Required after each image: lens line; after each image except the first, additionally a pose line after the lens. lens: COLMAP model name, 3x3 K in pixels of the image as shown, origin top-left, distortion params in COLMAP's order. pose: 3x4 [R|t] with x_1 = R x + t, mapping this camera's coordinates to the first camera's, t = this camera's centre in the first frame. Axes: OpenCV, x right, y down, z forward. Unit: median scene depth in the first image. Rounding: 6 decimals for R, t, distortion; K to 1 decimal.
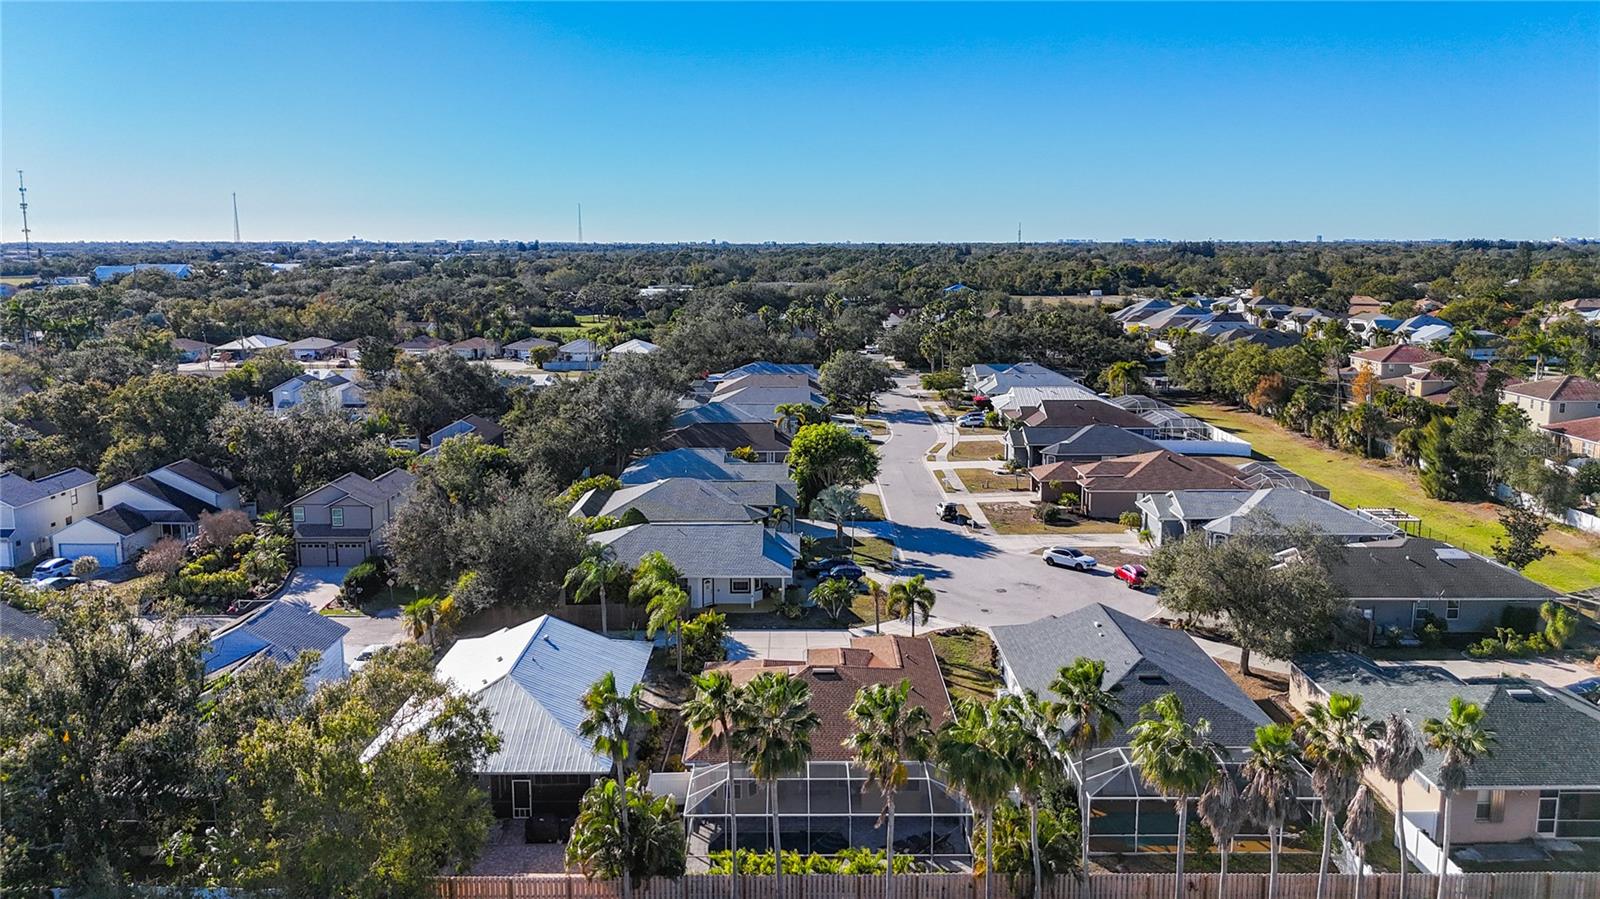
lens RADIAL K [[1194.6, 0, 800.0], [0, 1194.6, 449.6], [0, 0, 1]] dist [0.032232, -0.006319]
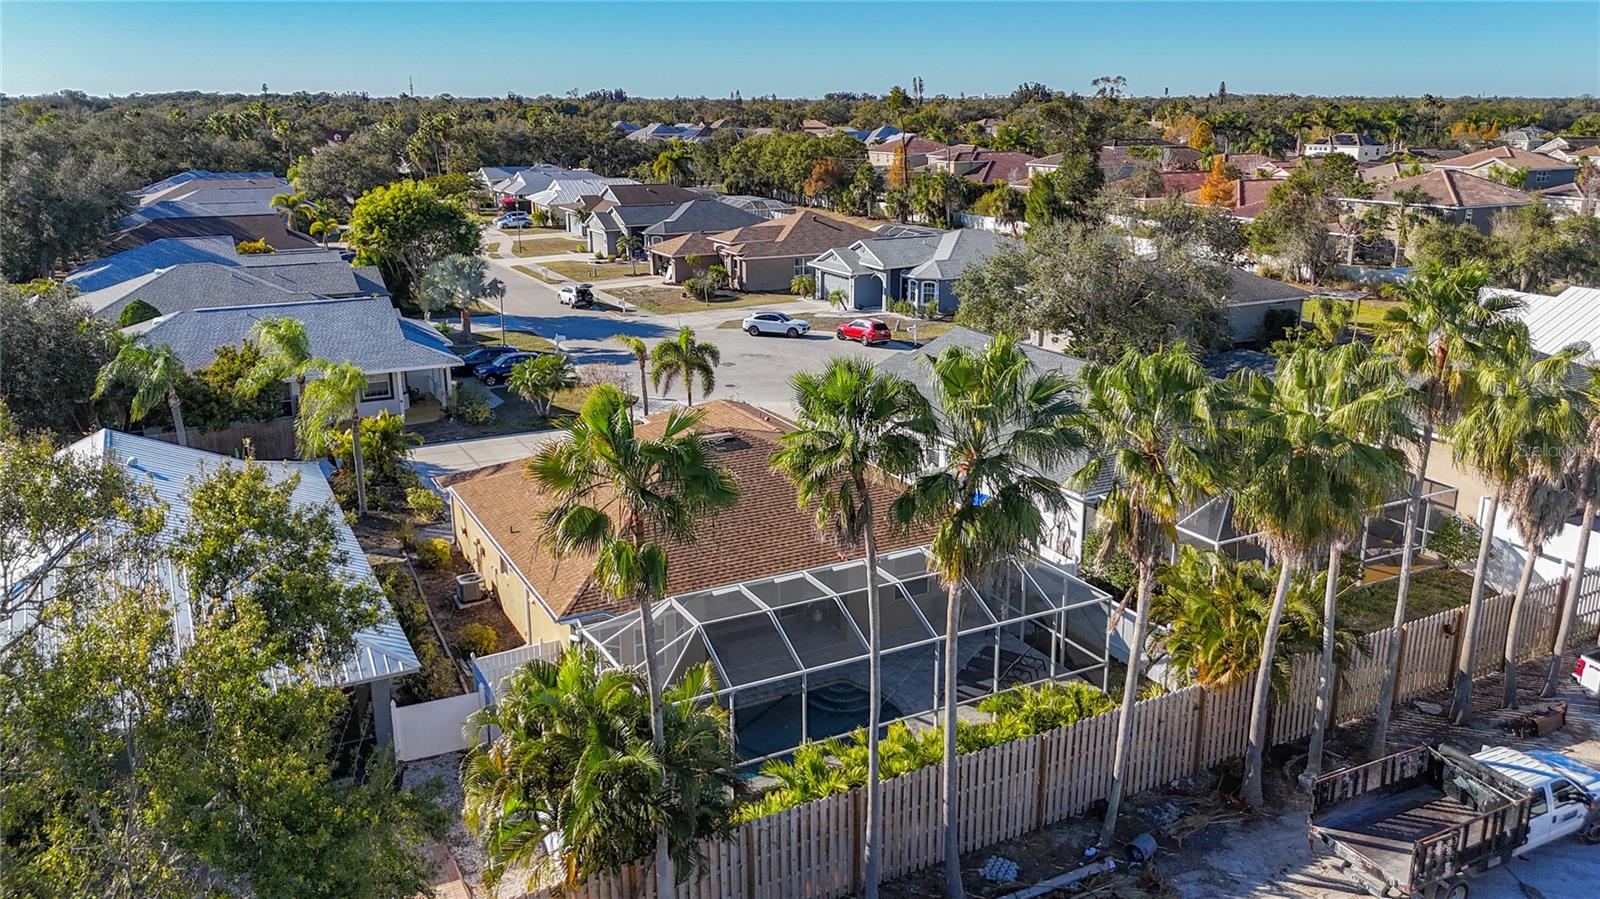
lens RADIAL K [[1194.6, 0, 803.4], [0, 1194.6, 449.3], [0, 0, 1]] dist [0.032232, -0.006319]
pose [[0.882442, -0.129661, 0.452199, -0.103657], [0.080199, 0.988658, 0.126977, 0.058693], [-0.463534, -0.075784, 0.882833, 0.226912]]
